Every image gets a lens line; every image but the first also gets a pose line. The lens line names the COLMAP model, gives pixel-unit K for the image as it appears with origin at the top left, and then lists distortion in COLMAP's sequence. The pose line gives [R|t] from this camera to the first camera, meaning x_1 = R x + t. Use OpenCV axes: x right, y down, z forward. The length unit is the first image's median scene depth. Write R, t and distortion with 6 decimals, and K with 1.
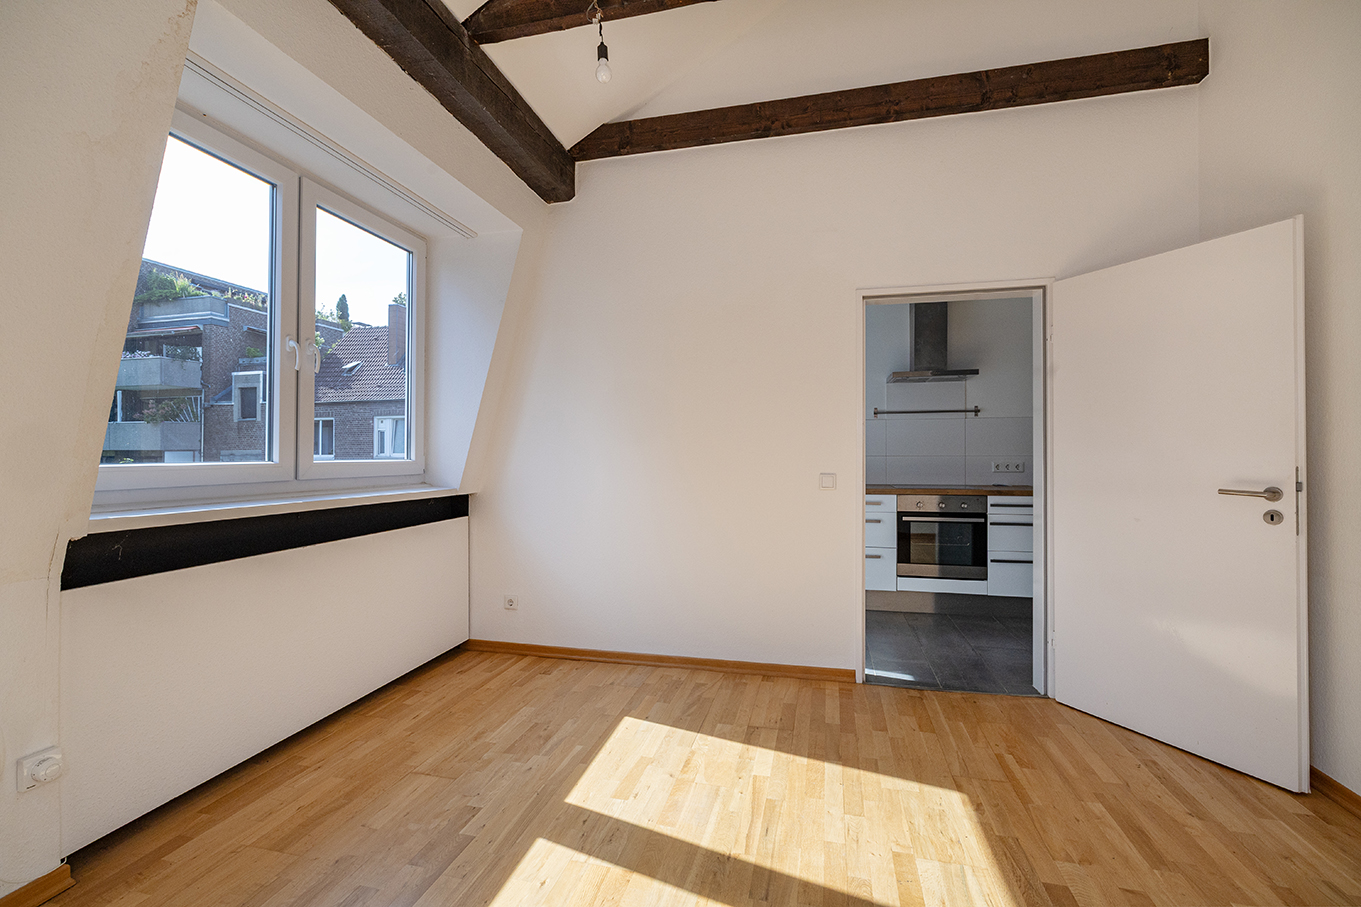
lens RADIAL K [[603.7, 0, 666.3], [0, 603.7, 454.9], [0, 0, 1]] dist [-0.001615, 0.000173]
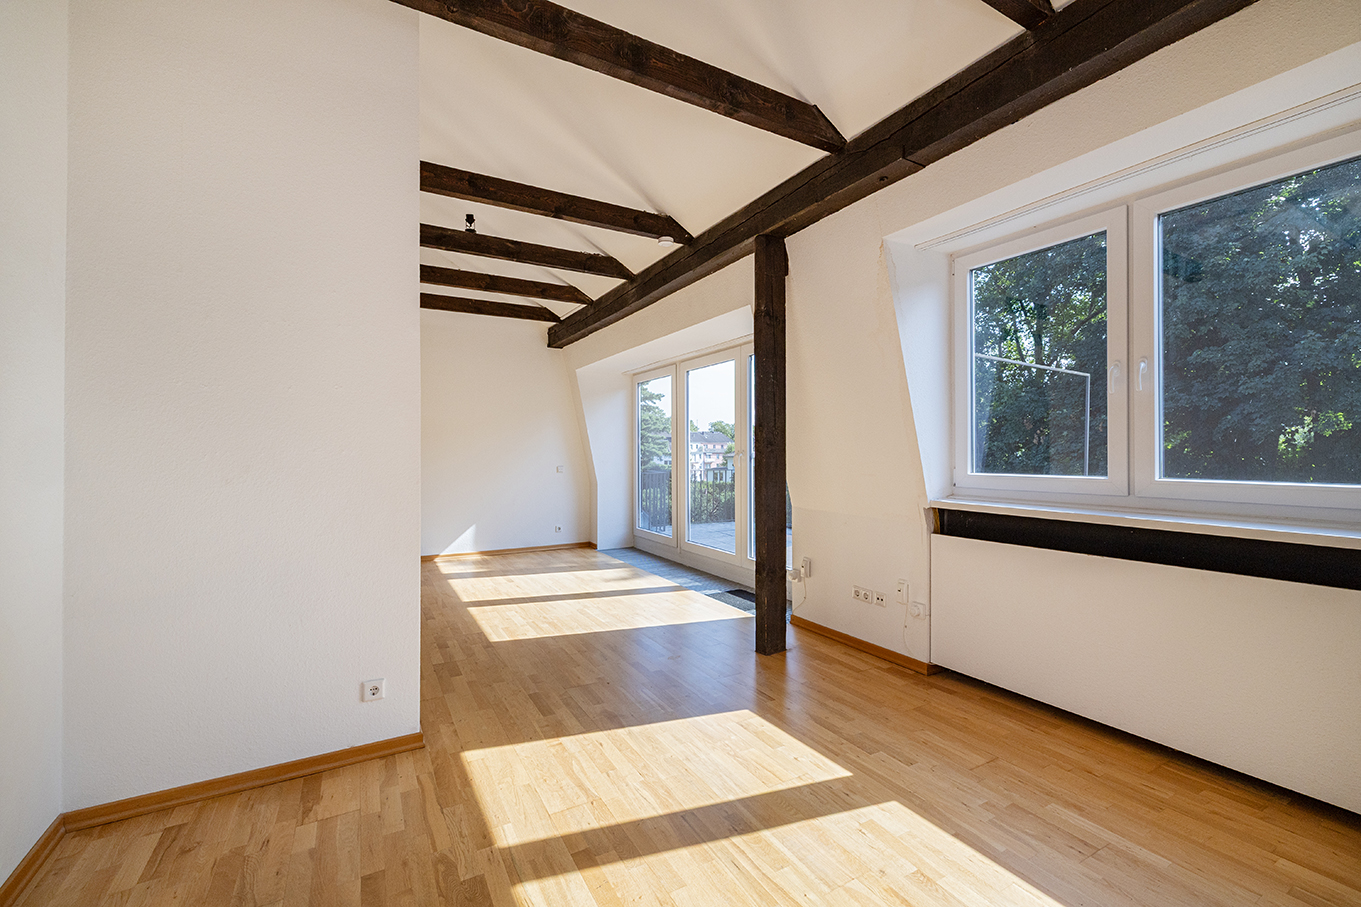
lens RADIAL K [[574.9, 0, 673.3], [0, 574.9, 446.6], [0, 0, 1]] dist [-0.000270, 0.000182]
pose [[-0.724211, -0.002649, -0.689573, 0.459839], [0.004904, 0.999948, -0.008992, -0.028171], [0.689561, -0.009894, -0.724160, 0.831695]]
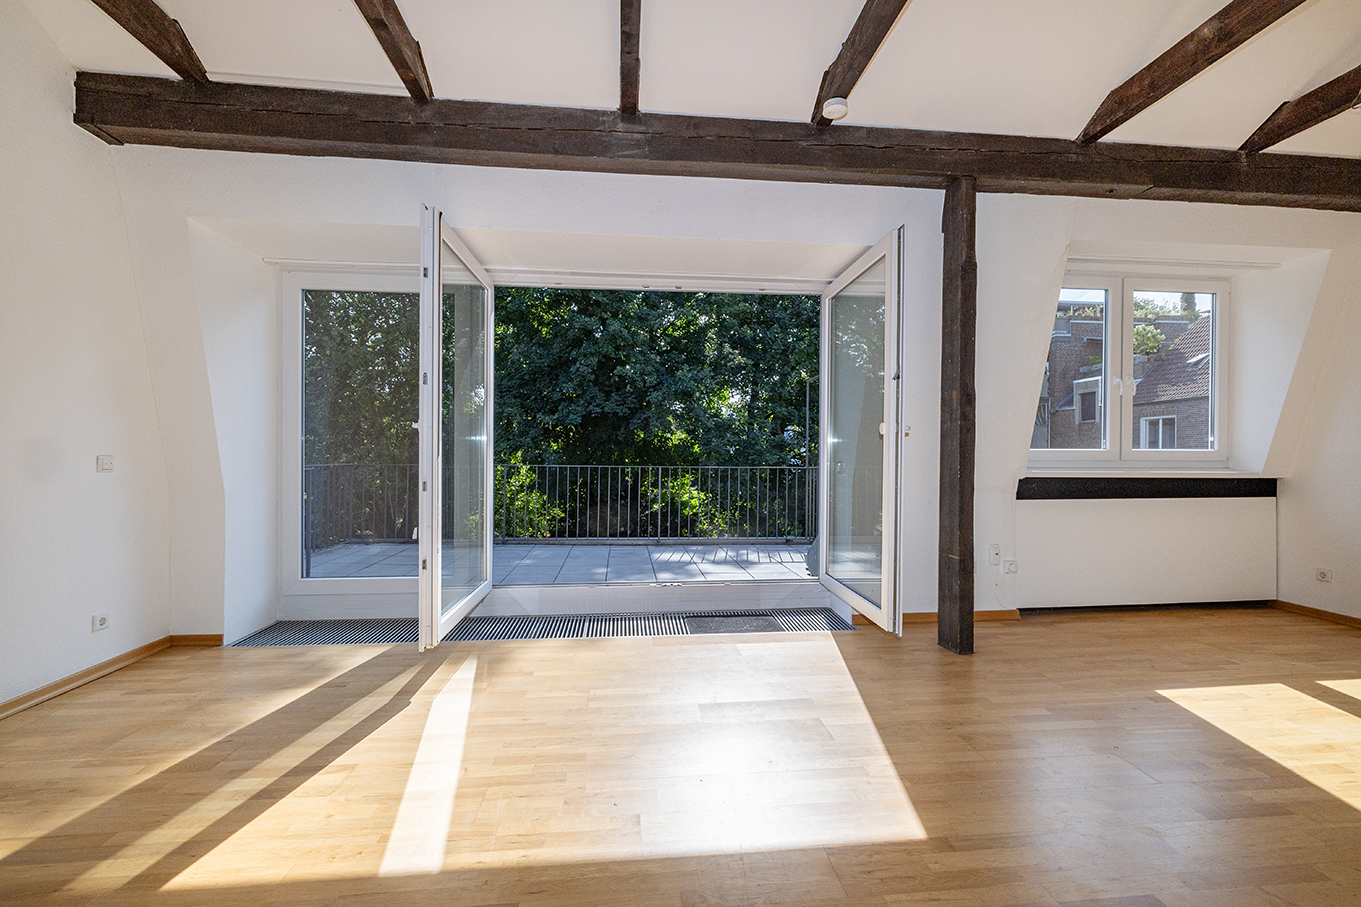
lens RADIAL K [[574.9, 0, 689.2], [0, 574.9, 451.9], [0, 0, 1]] dist [-0.000270, 0.000182]
pose [[0.351241, -0.002626, -0.936282, 0.331198], [-0.001714, 0.999993, -0.003448, 0.018981], [0.936284, 0.002816, 0.351234, -0.491346]]
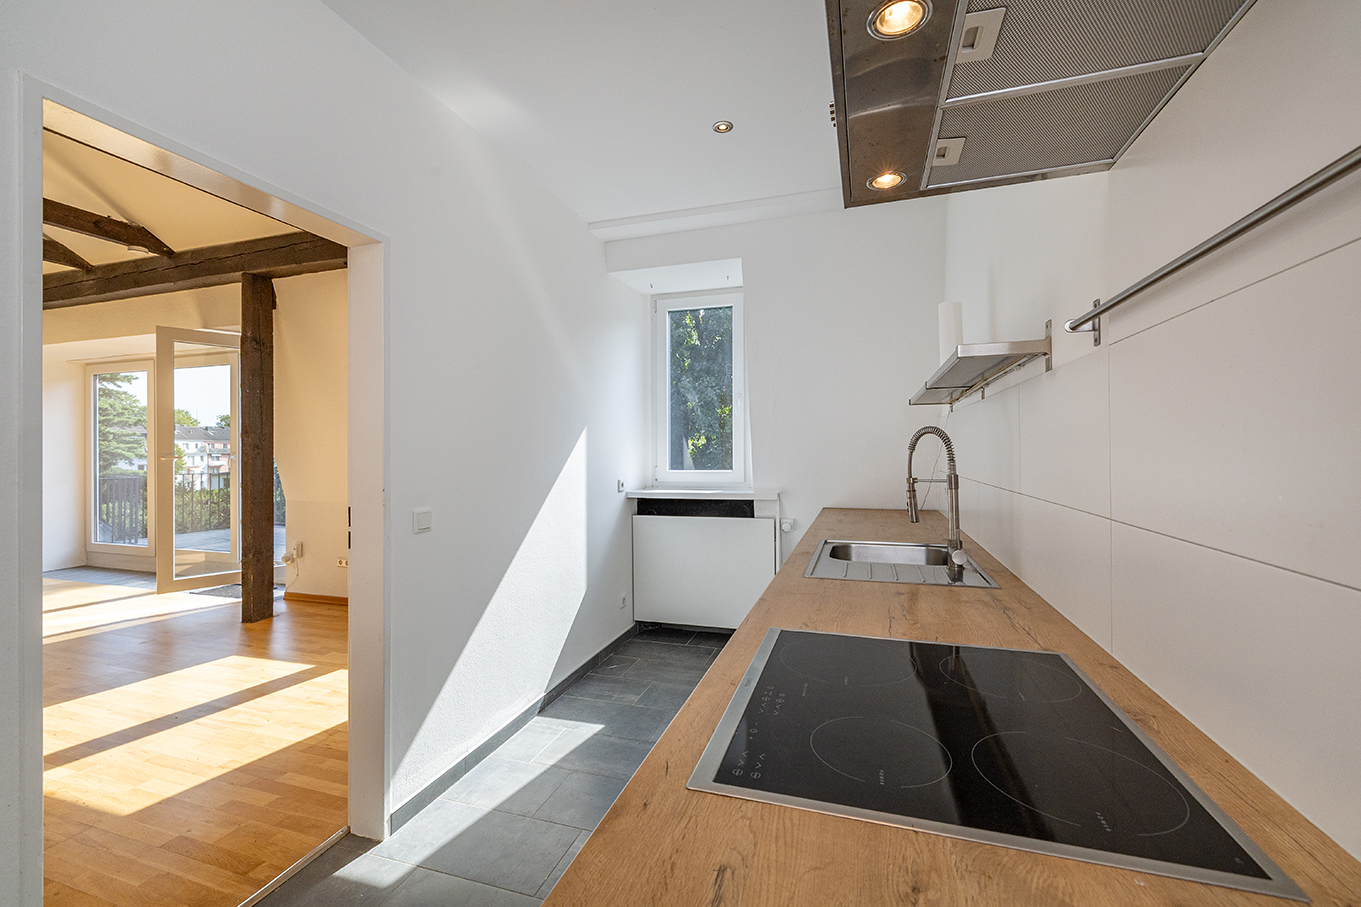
lens RADIAL K [[574.9, 0, 684.6], [0, 574.9, 447.0], [0, 0, 1]] dist [-0.000270, 0.000182]
pose [[-0.065403, -0.001908, -0.997857, 0.792186], [0.008095, 0.999964, -0.002443, -0.032414], [0.997826, -0.008237, -0.065385, 1.196827]]
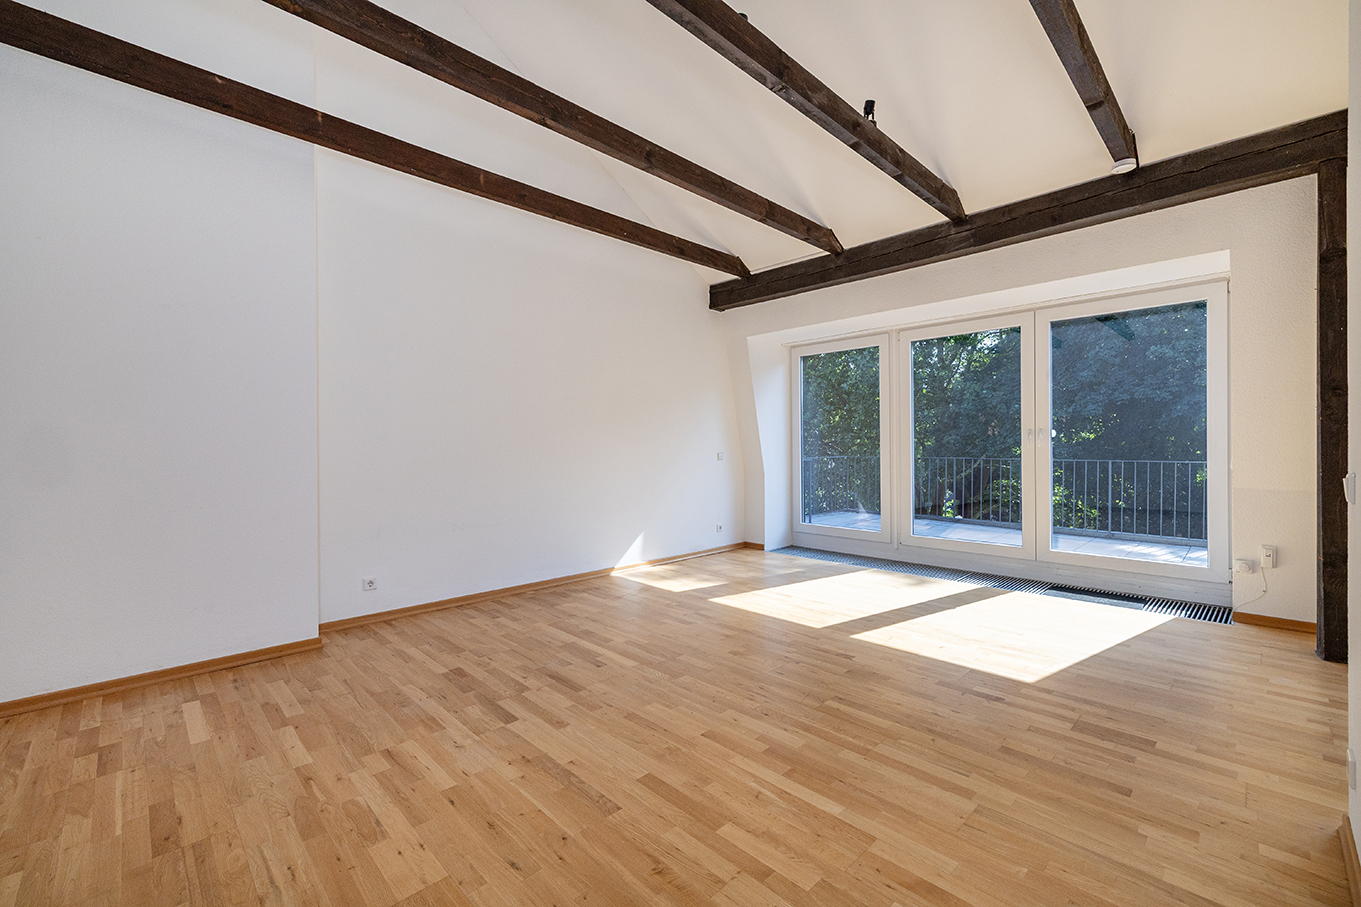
lens RADIAL K [[574.9, 0, 681.8], [0, 574.9, 447.3], [0, 0, 1]] dist [-0.000270, 0.000182]
pose [[-0.518373, 0.004530, -0.855143, 0.860658], [0.007839, 0.999969, 0.000545, 0.003229], [0.855119, -0.006421, -0.518392, -0.162098]]
